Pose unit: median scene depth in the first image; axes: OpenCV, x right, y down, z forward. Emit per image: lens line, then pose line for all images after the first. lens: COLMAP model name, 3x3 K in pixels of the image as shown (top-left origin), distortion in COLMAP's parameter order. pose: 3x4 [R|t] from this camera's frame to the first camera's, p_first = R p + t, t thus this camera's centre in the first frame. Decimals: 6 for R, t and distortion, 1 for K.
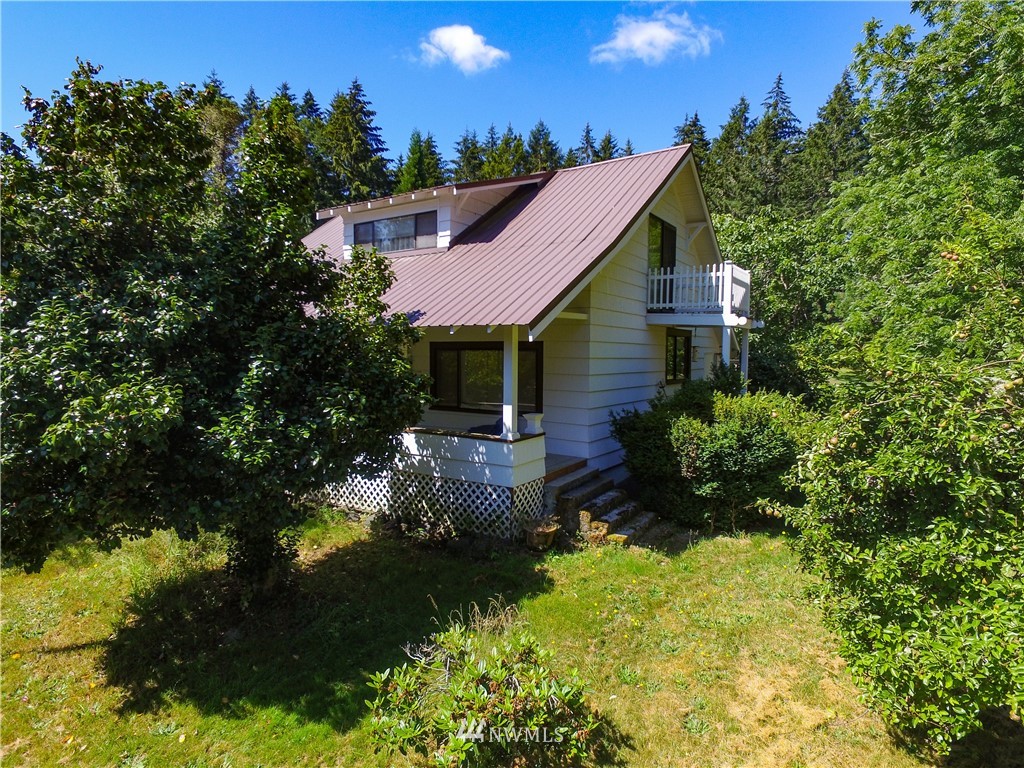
lens RADIAL K [[593.7, 0, 512.4], [0, 593.7, 379.4], [0, 0, 1]] dist [-0.012187, 0.014758]
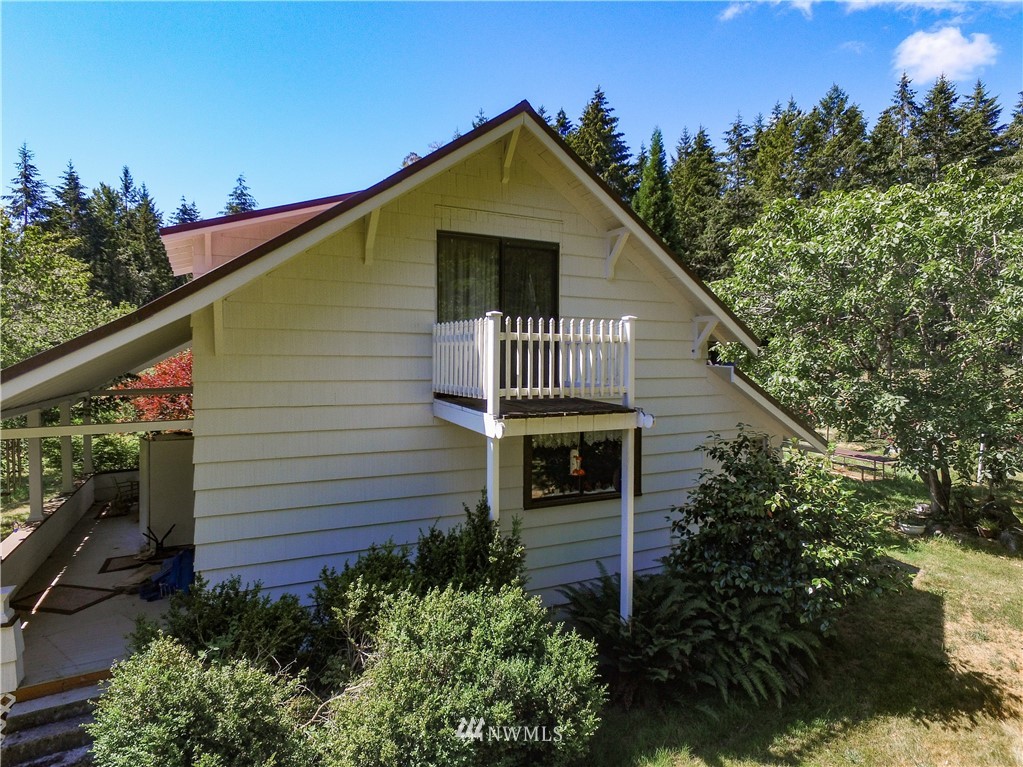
lens RADIAL K [[604.5, 0, 511.0], [0, 604.5, 377.5], [0, 0, 1]] dist [-0.000187, 0.000204]
pose [[0.864419, 0.009664, -0.502680, 0.931926], [-0.018991, 0.999729, -0.013437, -0.195860], [0.502414, 0.021161, 0.864368, 0.806533]]
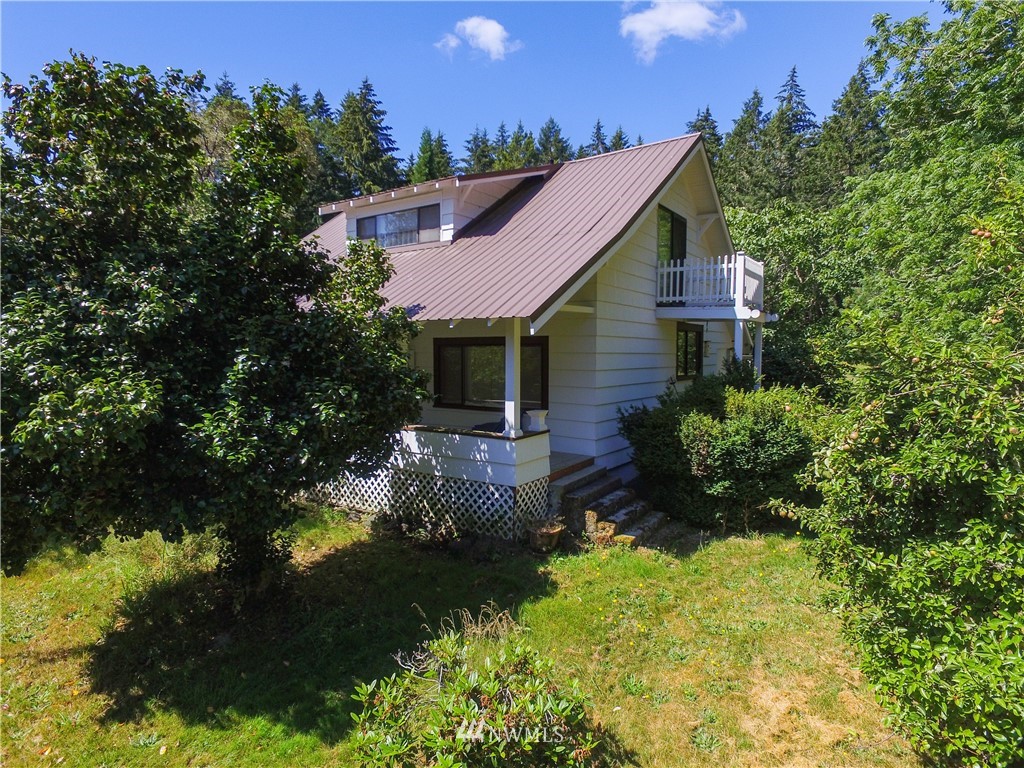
lens RADIAL K [[593.7, 0, 512.4], [0, 593.7, 379.4], [0, 0, 1]] dist [-0.012187, 0.014758]
pose [[0.999757, -0.005184, -0.021426, 0.016615], [0.005220, 0.999985, 0.001635, 0.005954], [0.021418, -0.001746, 0.999769, 0.034524]]
